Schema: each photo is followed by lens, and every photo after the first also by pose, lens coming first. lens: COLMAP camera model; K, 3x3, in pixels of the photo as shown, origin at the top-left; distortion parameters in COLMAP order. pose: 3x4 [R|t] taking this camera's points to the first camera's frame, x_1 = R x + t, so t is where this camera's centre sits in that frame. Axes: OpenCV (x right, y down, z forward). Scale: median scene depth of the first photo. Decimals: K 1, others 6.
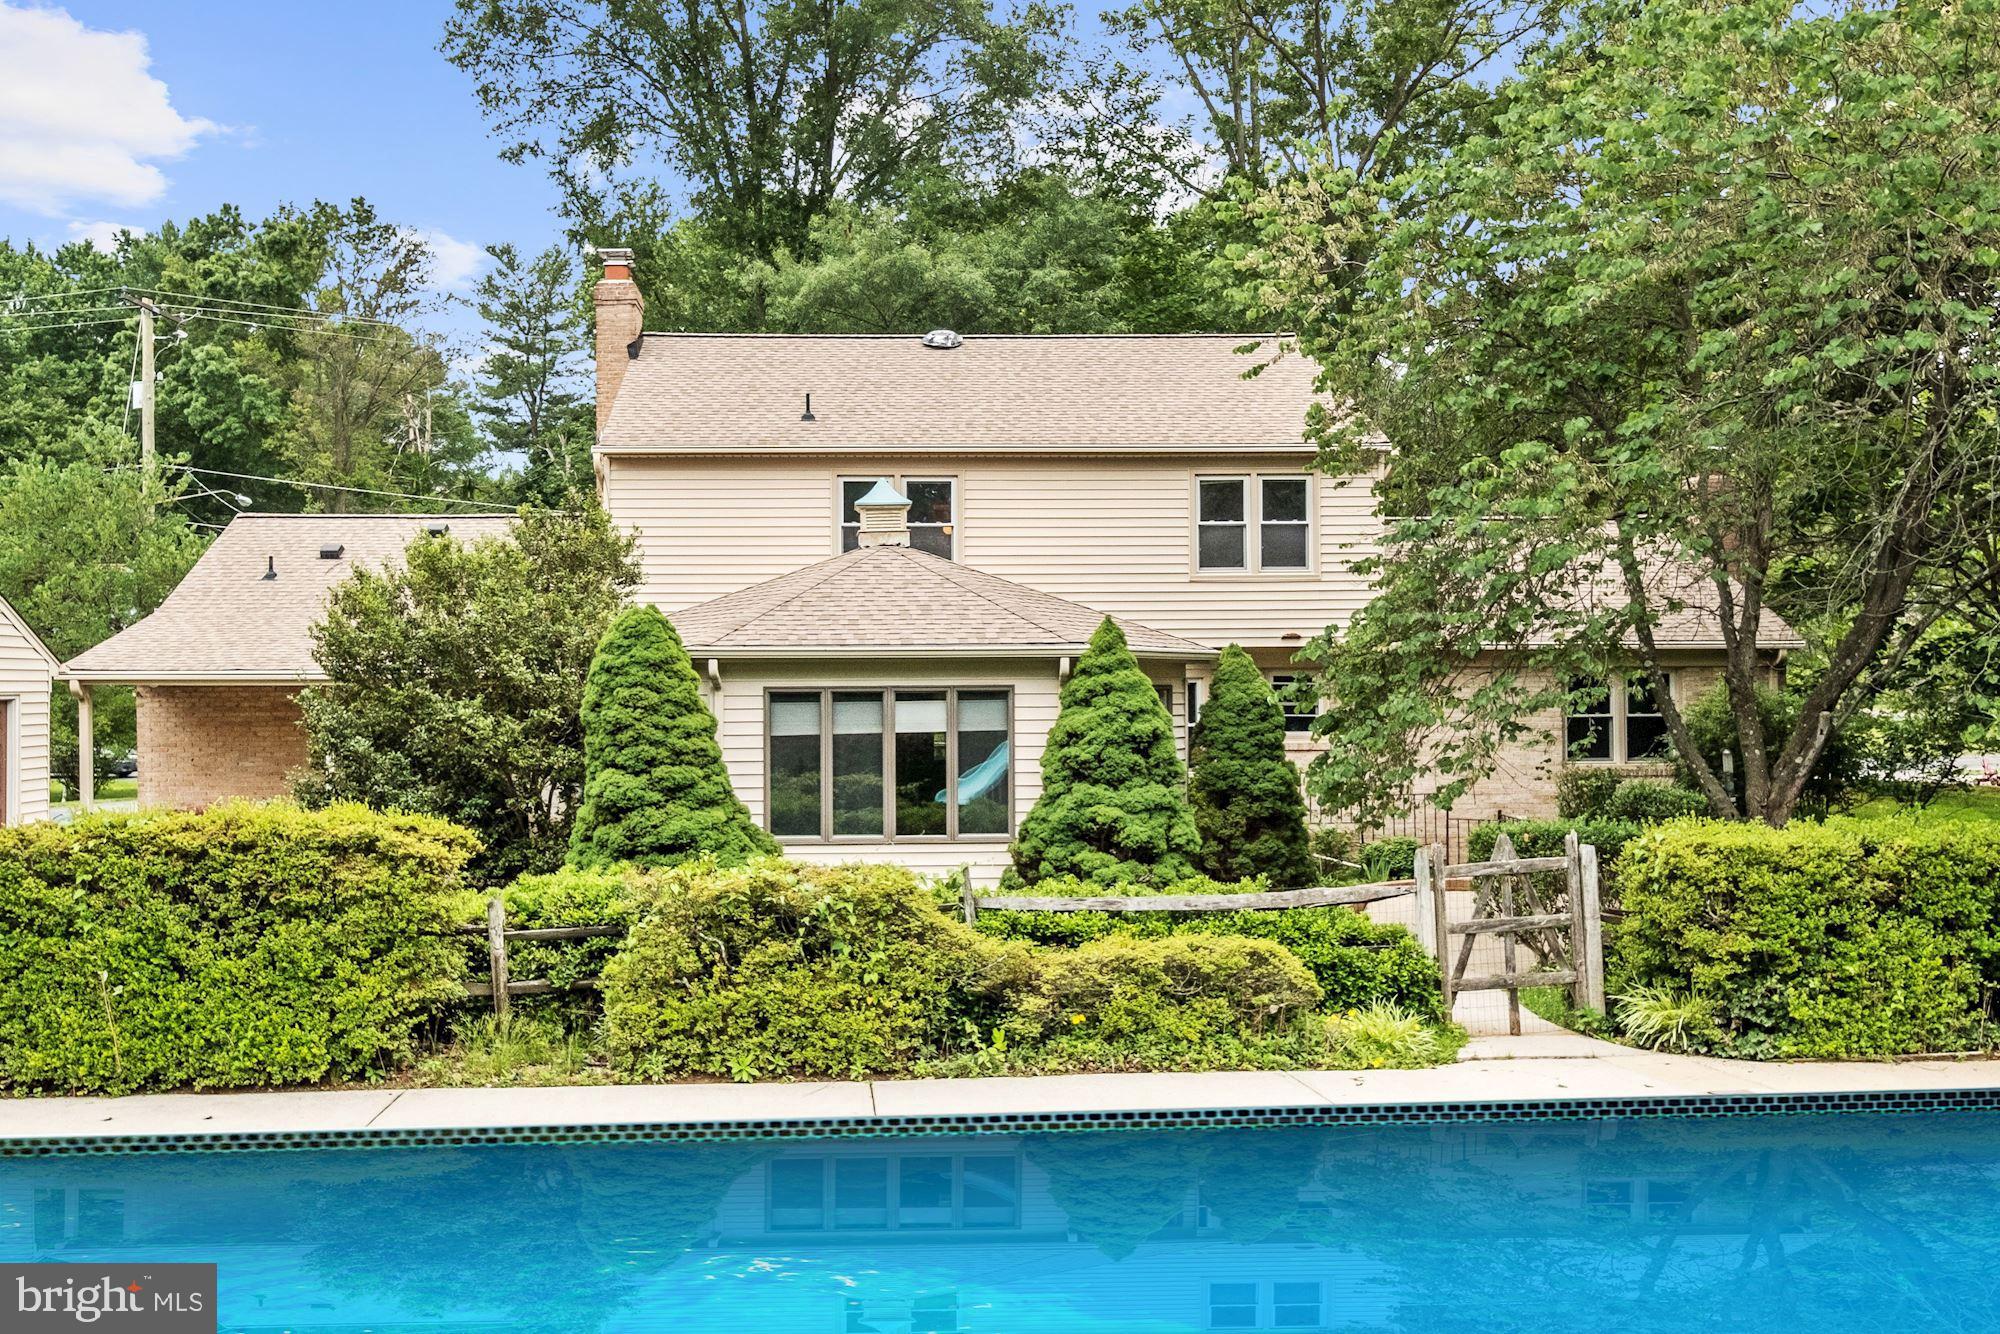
lens RADIAL K [[1259.2, 0, 955.7], [0, 1259.2, 656.0], [0, 0, 1]] dist [-0.005112, 0.000109]
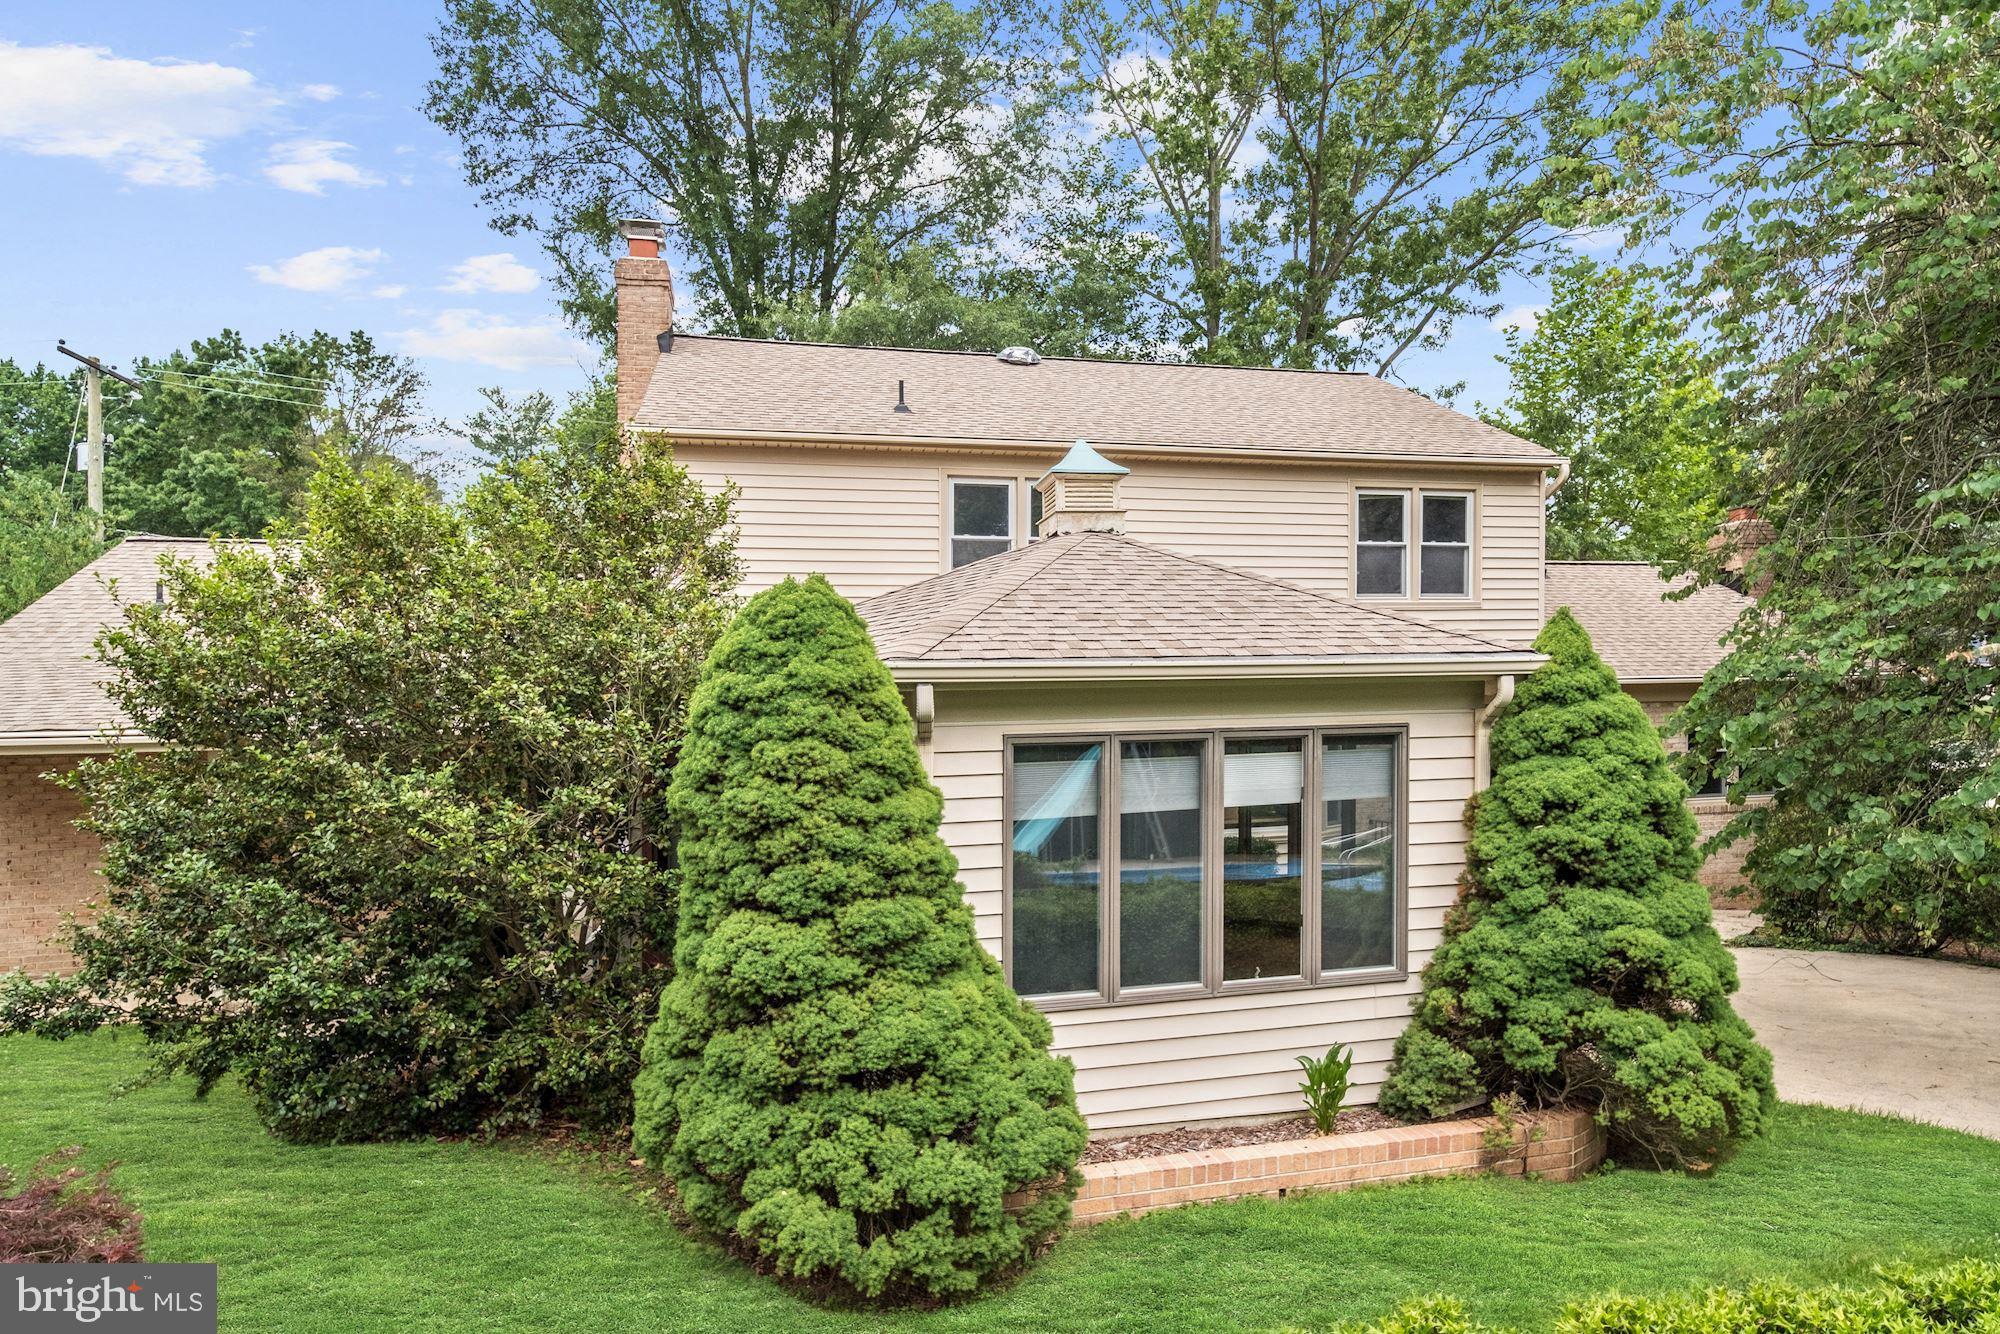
lens RADIAL K [[917.0, 0, 1034.3], [0, 917.0, 687.6], [0, 0, 1]] dist [-0.001737, -0.000134]
pose [[0.982240, -0.011026, 0.187306, -0.213625], [0.016923, 0.999409, -0.029916, 0.015688], [-0.186865, 0.032554, 0.981846, 0.588912]]
